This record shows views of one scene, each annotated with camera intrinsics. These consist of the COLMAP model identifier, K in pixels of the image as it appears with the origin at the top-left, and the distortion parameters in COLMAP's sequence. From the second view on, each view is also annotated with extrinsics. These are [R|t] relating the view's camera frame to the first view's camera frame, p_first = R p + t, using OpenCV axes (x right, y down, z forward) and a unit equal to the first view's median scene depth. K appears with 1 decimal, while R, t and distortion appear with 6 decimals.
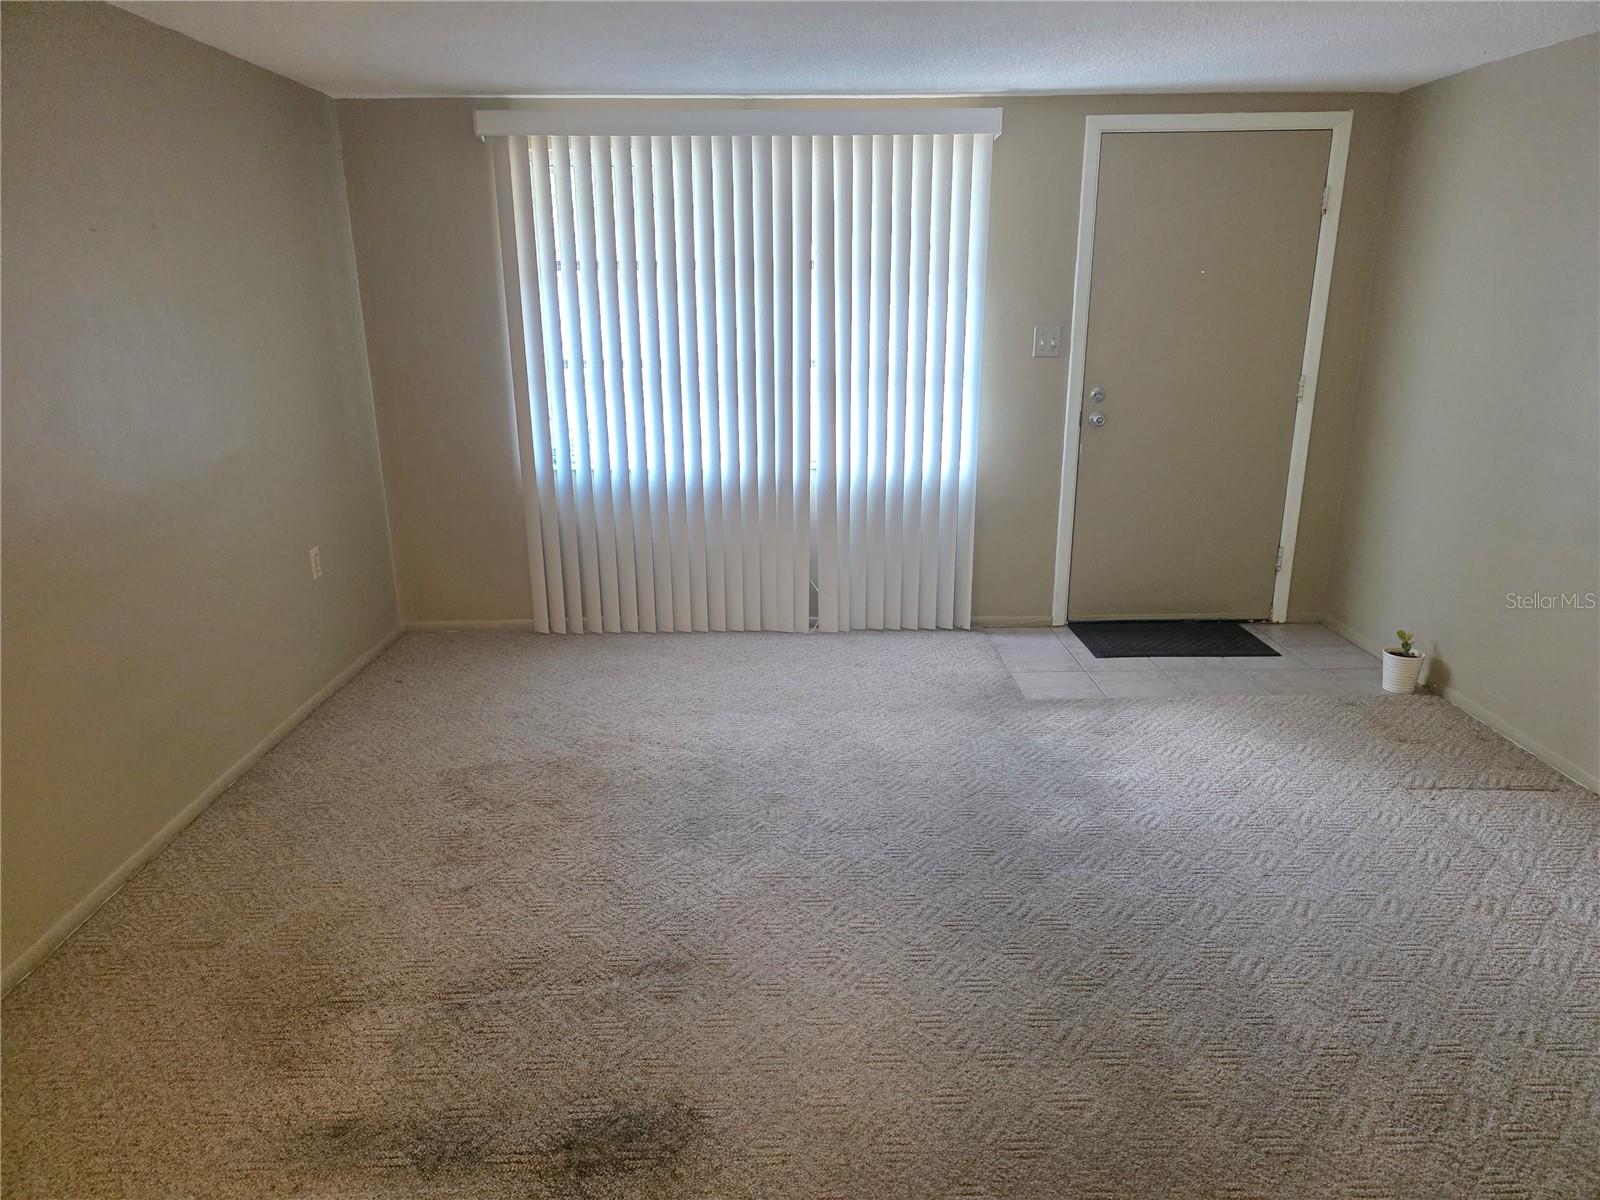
lens RADIAL K [[1043.9, 0, 800.0], [0, 1043.9, 600.0], [0, 0, 1]] dist [0.048302, -0.039554]
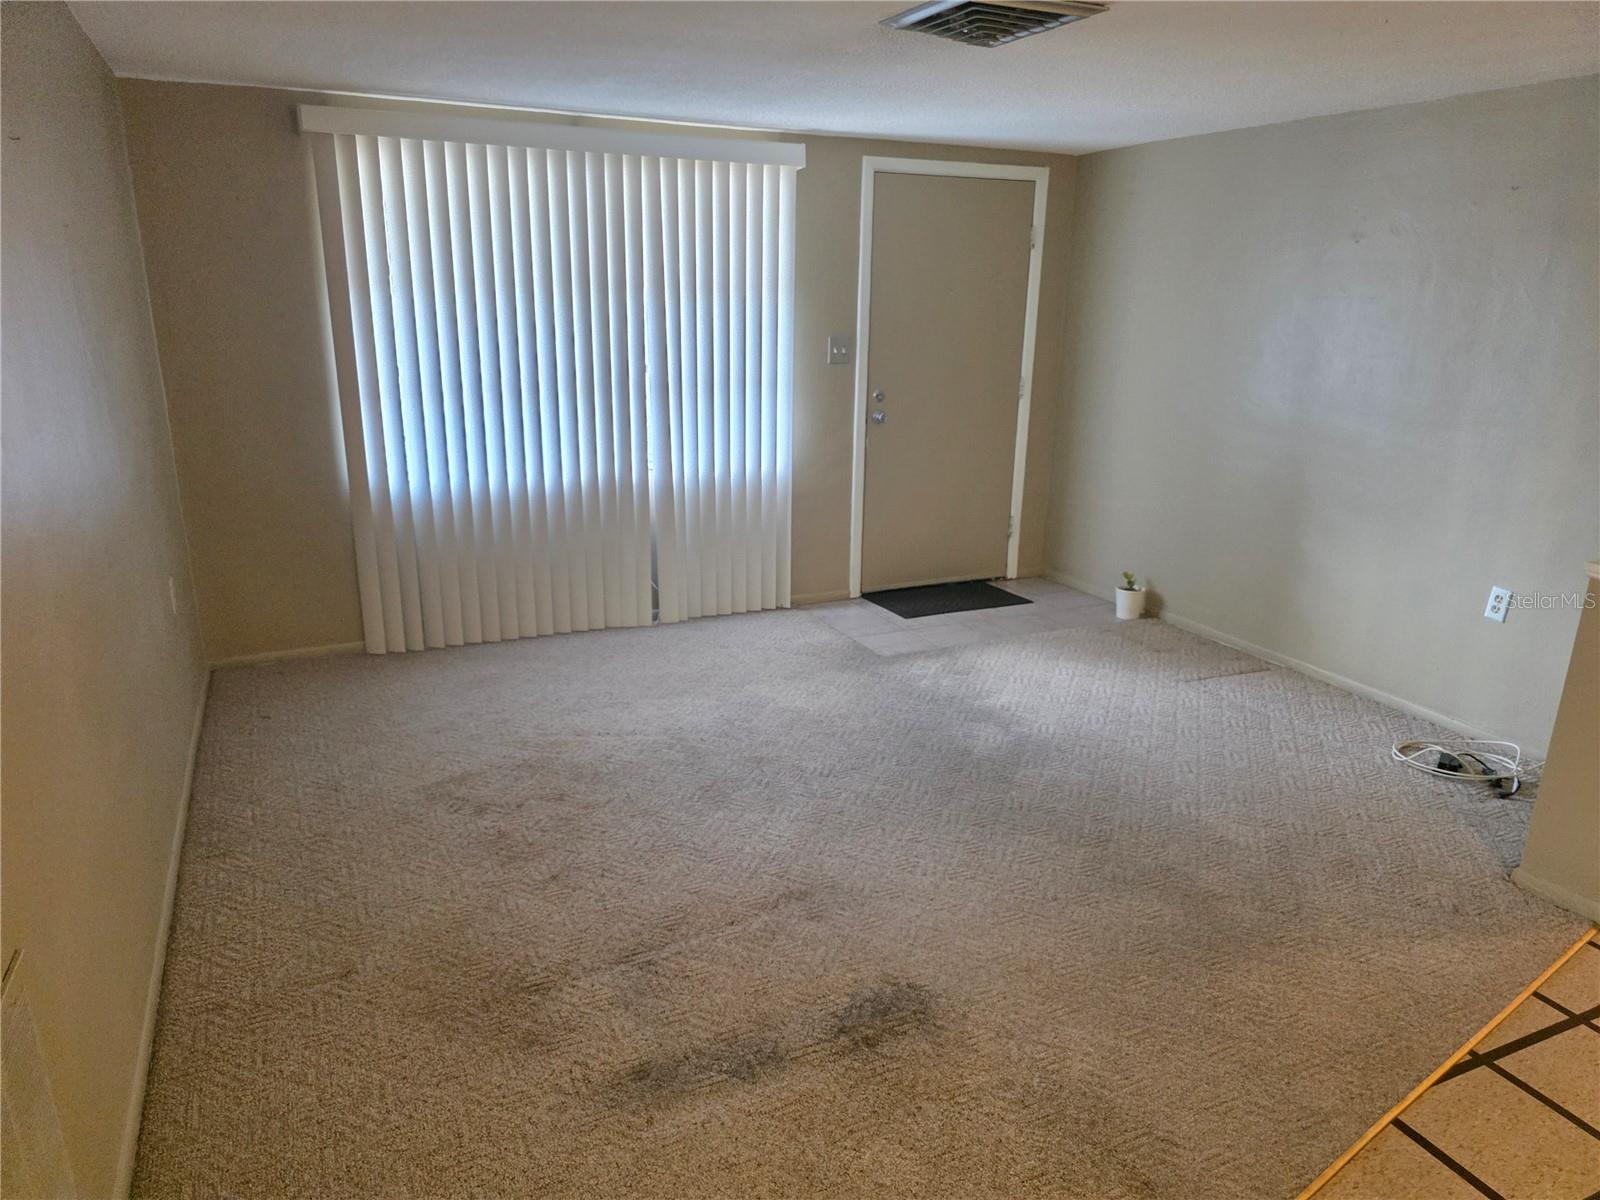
lens RADIAL K [[1043.9, 0, 800.0], [0, 1043.9, 600.0], [0, 0, 1]] dist [0.048302, -0.039554]
pose [[0.916808, -0.094075, 0.388088, -0.295938], [0.097092, 0.995205, 0.011876, 0.009050], [-0.387345, 0.026792, 0.921546, -0.032877]]
